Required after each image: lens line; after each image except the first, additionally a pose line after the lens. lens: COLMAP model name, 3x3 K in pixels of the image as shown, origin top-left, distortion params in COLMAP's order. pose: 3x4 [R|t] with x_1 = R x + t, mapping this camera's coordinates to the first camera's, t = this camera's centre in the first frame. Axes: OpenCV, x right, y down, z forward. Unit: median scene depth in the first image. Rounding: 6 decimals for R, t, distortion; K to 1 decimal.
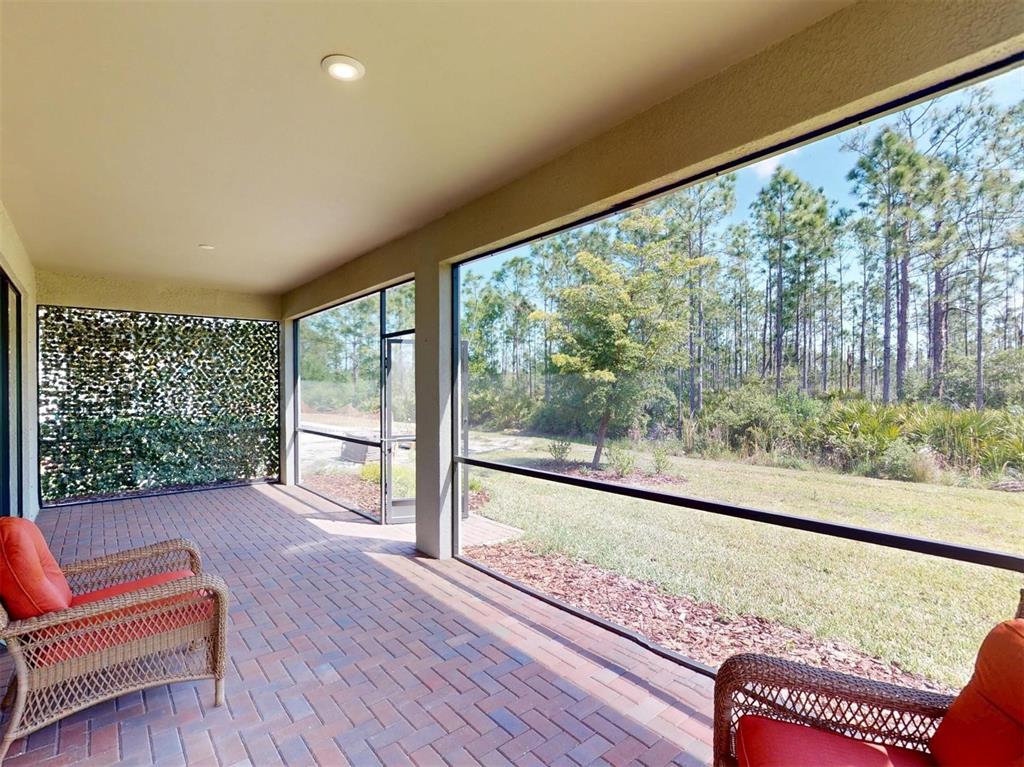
lens RADIAL K [[500.4, 0, 512.8], [0, 500.4, 385.7], [0, 0, 1]] dist [0.000441, -0.000353]
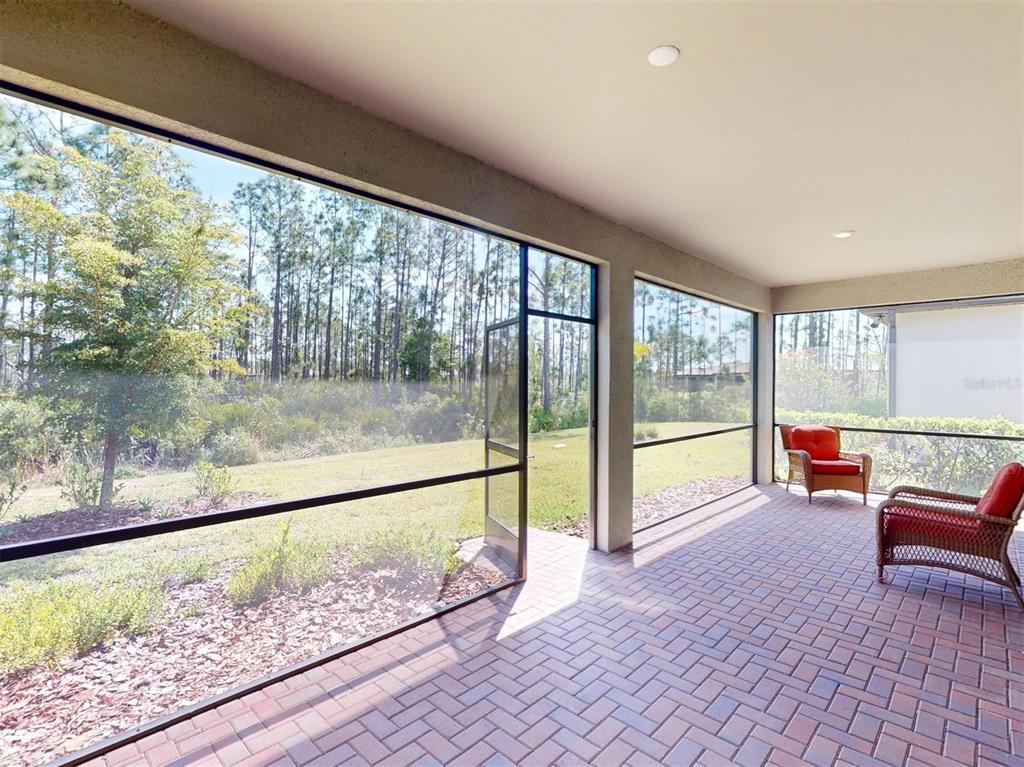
lens RADIAL K [[500.4, 0, 512.8], [0, 500.4, 385.7], [0, 0, 1]] dist [0.000441, -0.000353]
pose [[-0.111423, 0.000826, 0.993773, -0.971408], [-0.011773, 0.999928, -0.002151, -0.004153], [-0.993703, -0.011940, -0.111405, 1.085529]]
